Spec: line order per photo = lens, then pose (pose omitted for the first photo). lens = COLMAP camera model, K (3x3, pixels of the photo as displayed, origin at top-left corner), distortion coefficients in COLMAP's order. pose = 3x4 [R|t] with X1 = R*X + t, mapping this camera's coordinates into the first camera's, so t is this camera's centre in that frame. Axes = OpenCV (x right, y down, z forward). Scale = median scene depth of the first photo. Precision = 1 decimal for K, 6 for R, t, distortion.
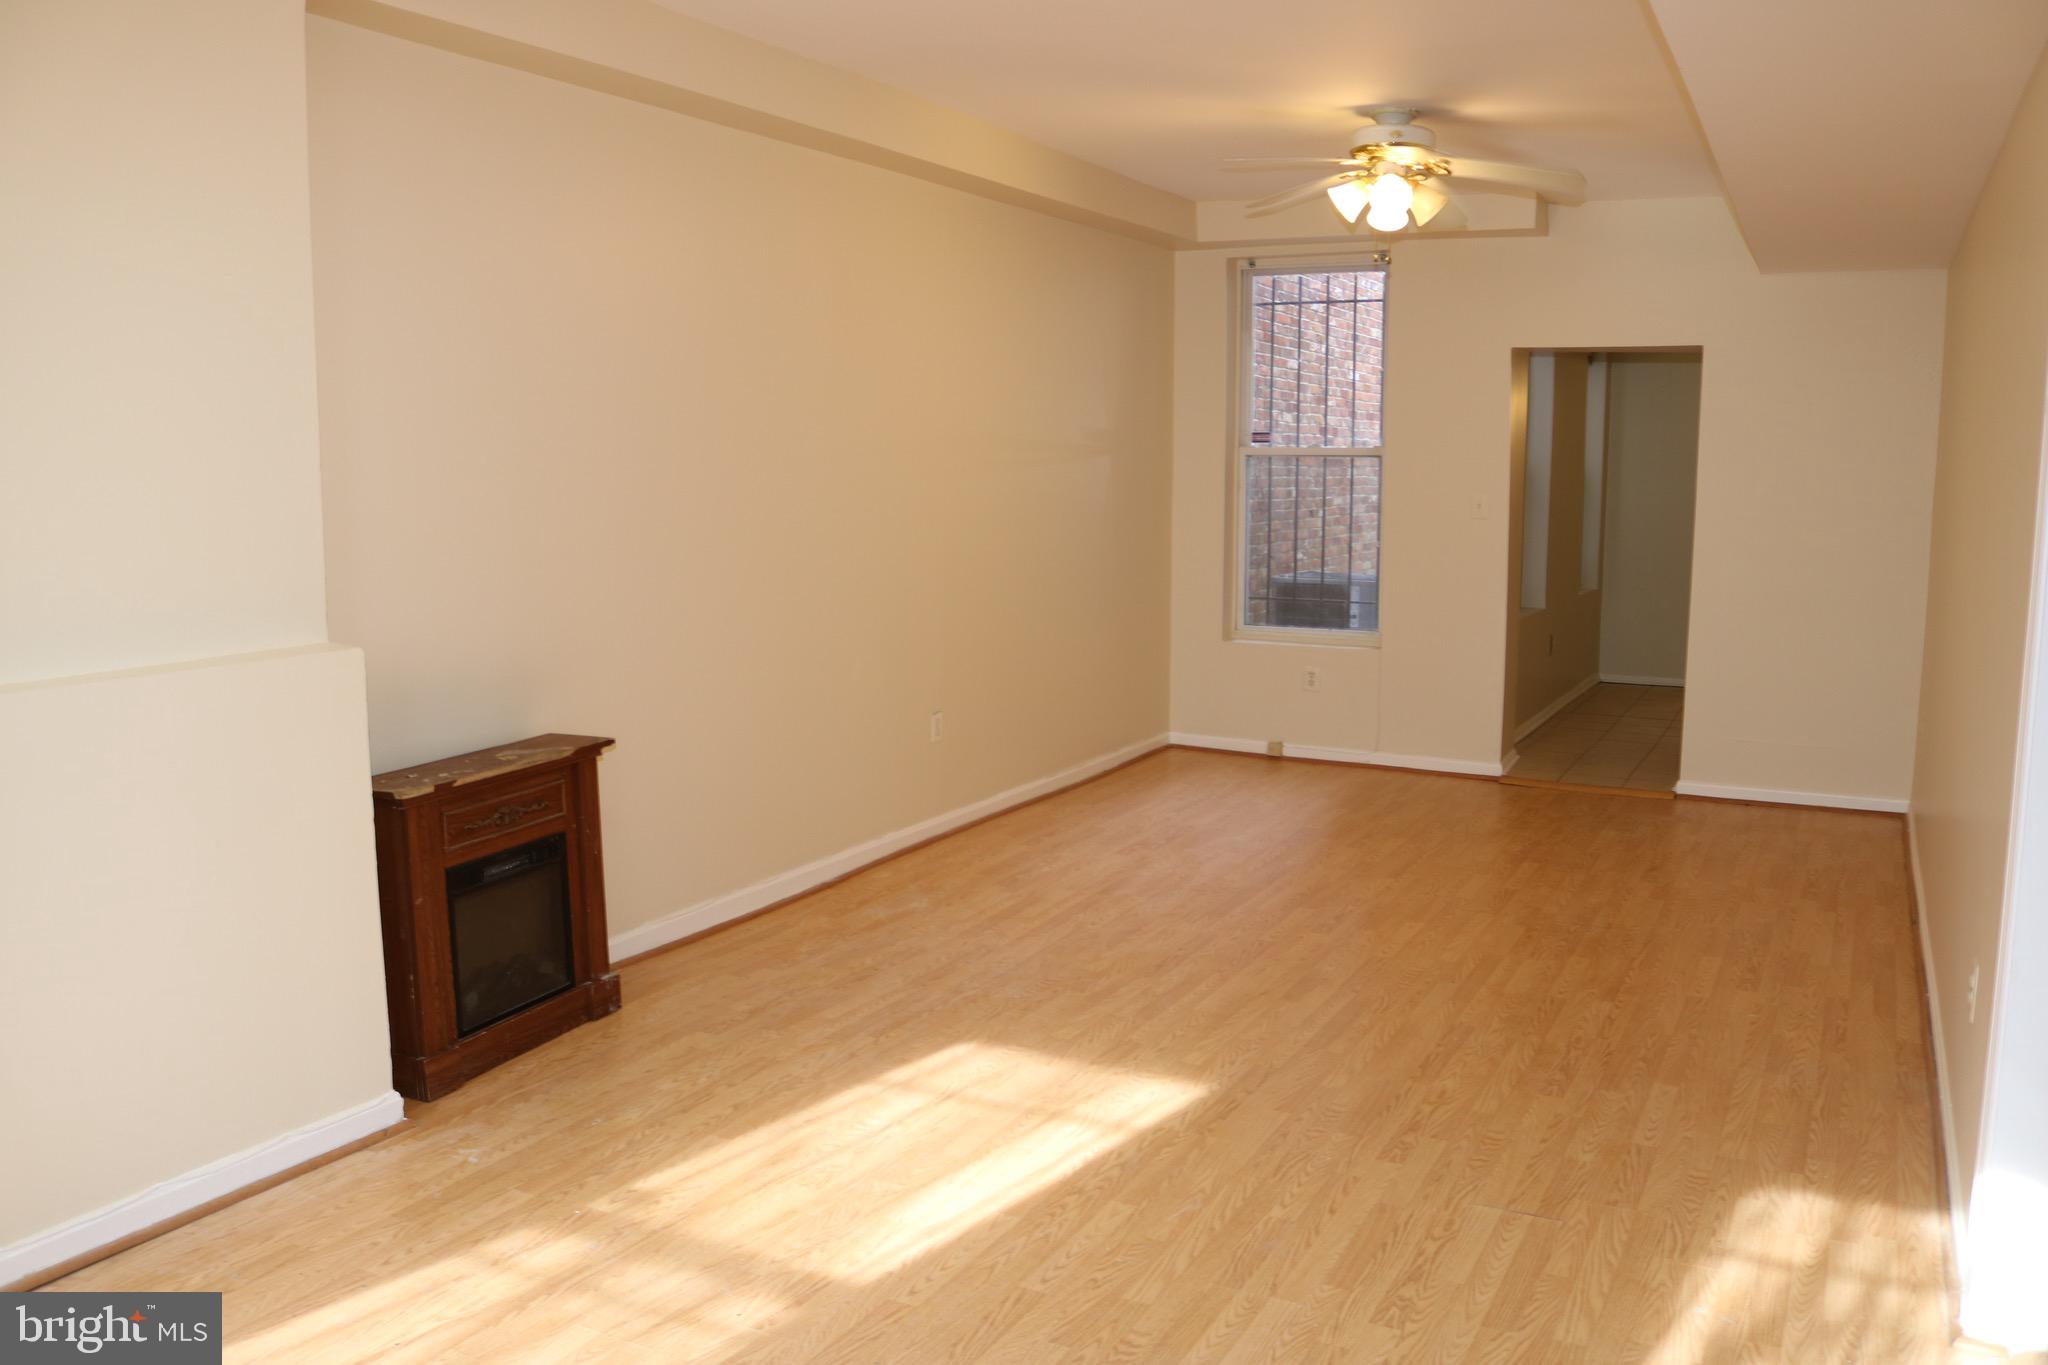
lens RADIAL K [[1699.8, 0, 1018.6], [0, 1699.8, 679.7], [0, 0, 1]] dist [-0.119850, 0.050329]
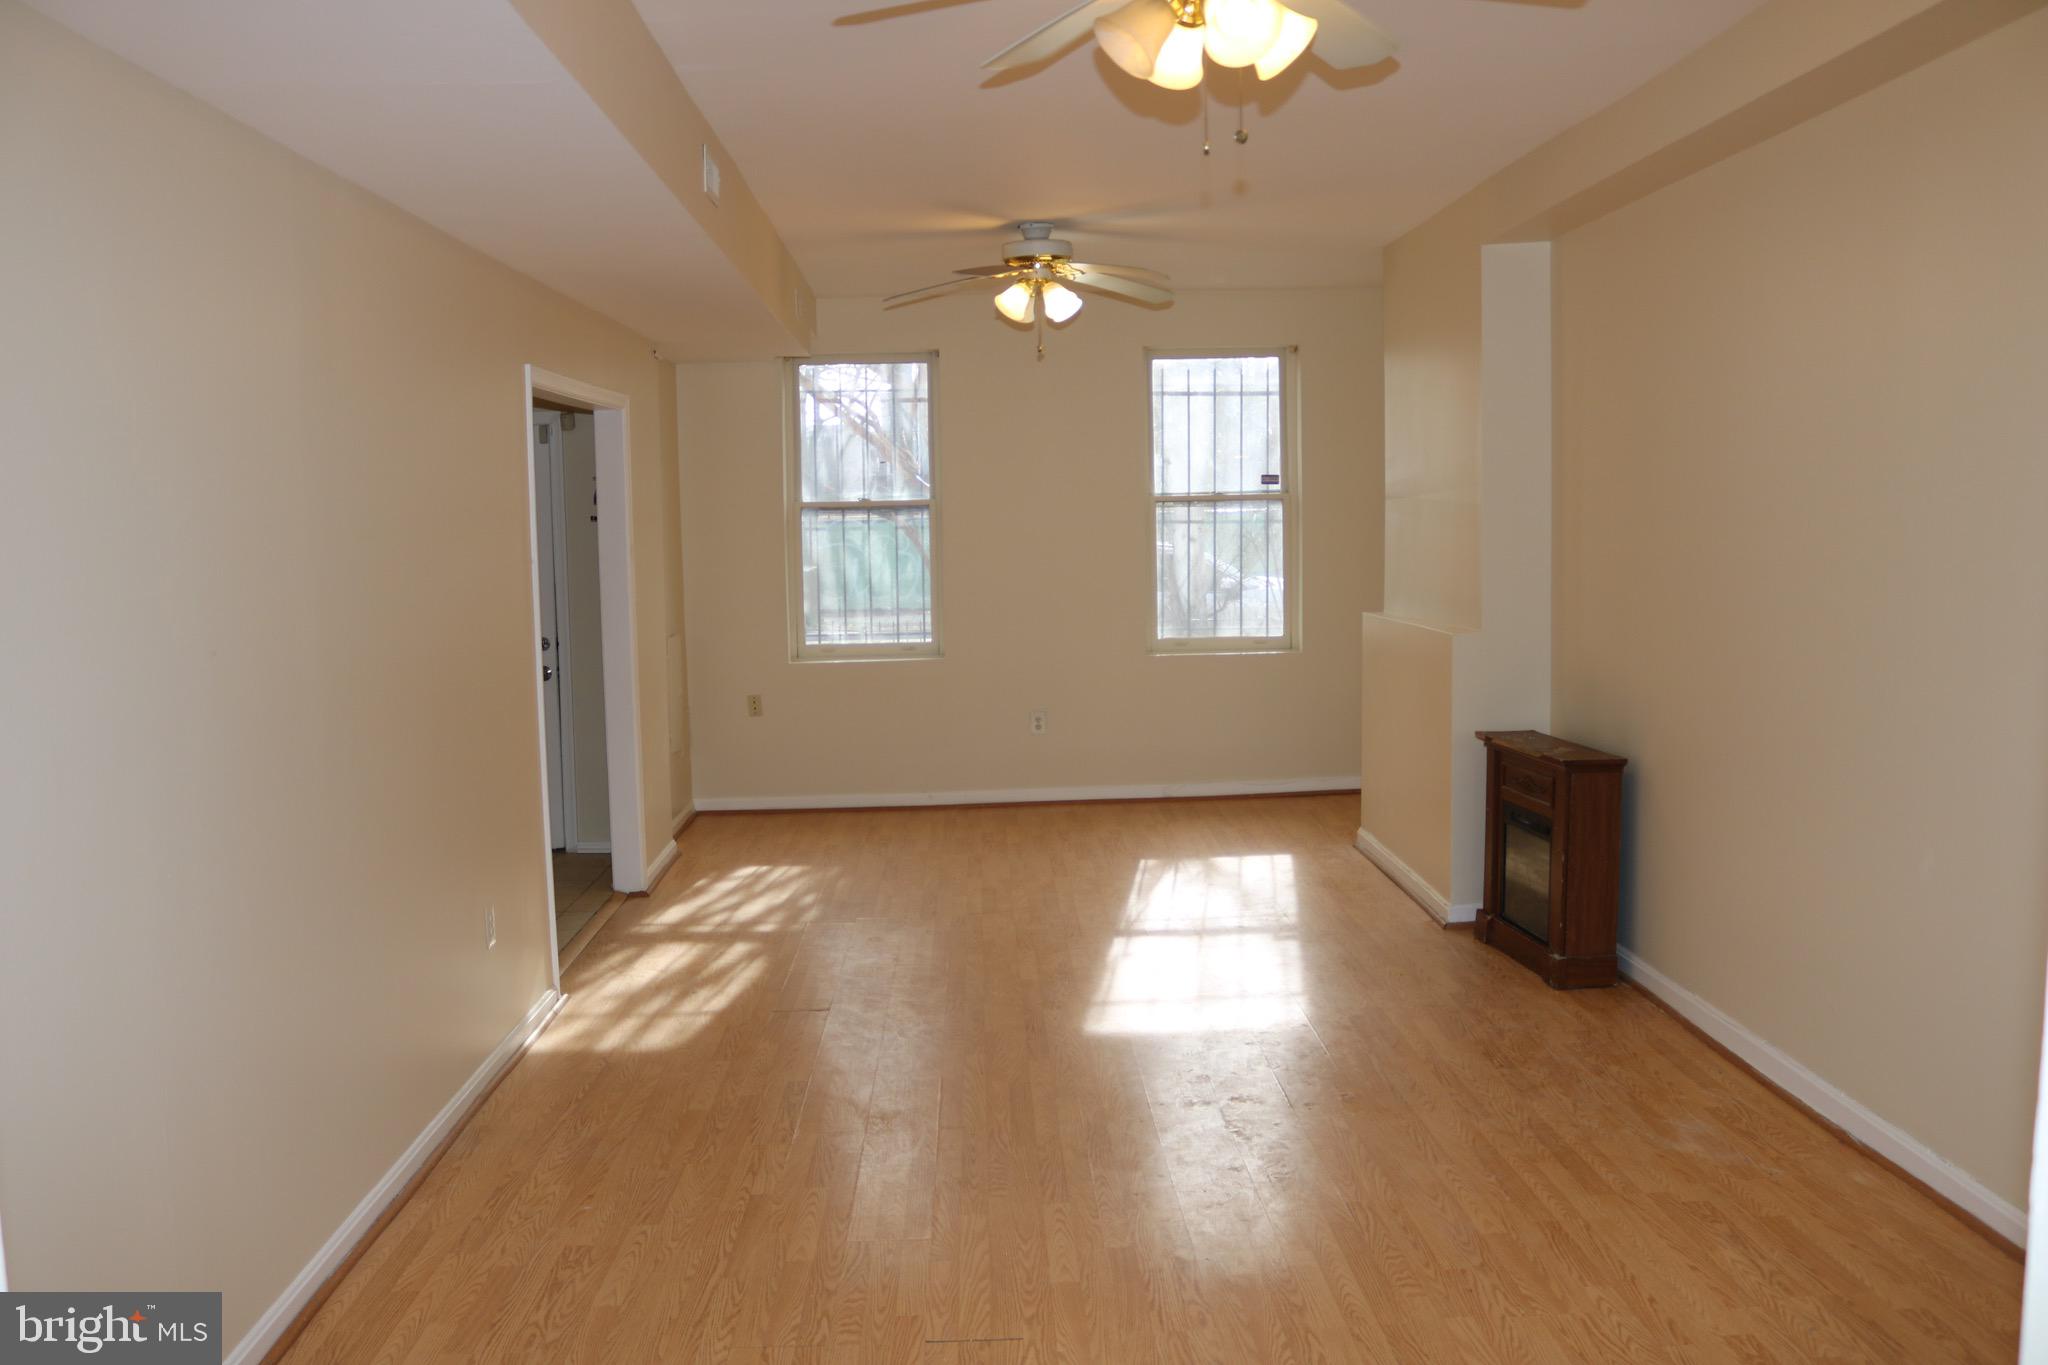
lens RADIAL K [[1699.8, 0, 1034.7], [0, 1699.8, 686.2], [0, 0, 1]] dist [-0.119850, 0.050329]
pose [[-0.871724, 0.061495, -0.486123, 0.652753], [-0.047973, 0.976616, 0.209571, -0.245258], [0.487643, 0.206009, -0.848390, 1.806764]]
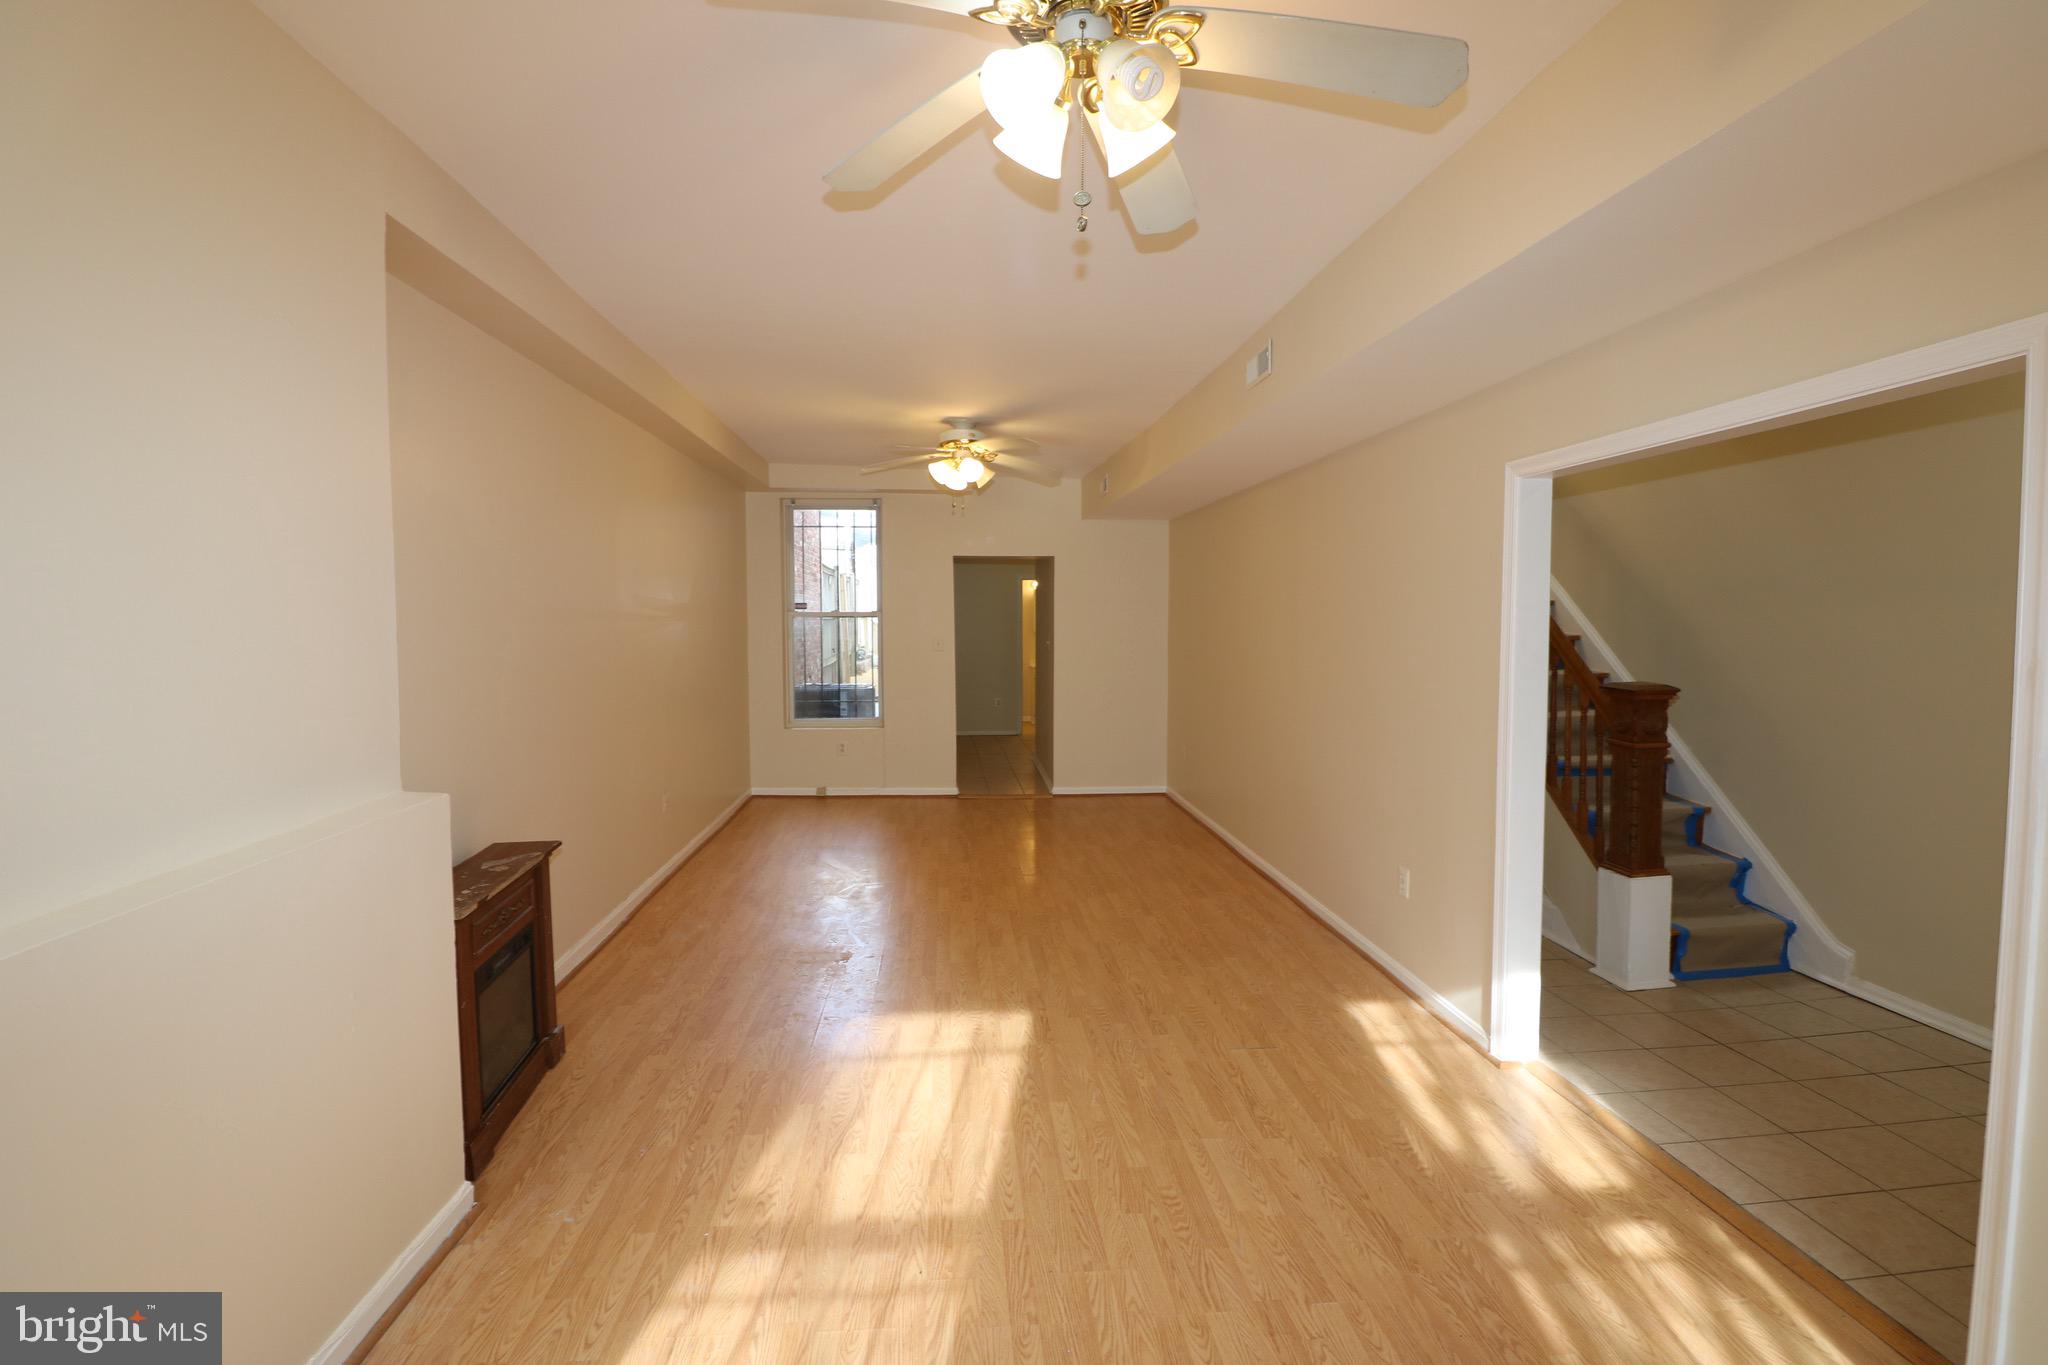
lens RADIAL K [[945.1, 0, 1017.5], [0, 945.1, 662.0], [0, 0, 1]] dist [-0.010221, -0.006557]
pose [[0.846618, -0.029489, 0.531383, -0.323646], [0.071063, 0.995787, -0.057958, -0.034933], [-0.527435, 0.086830, 0.845147, 0.192691]]
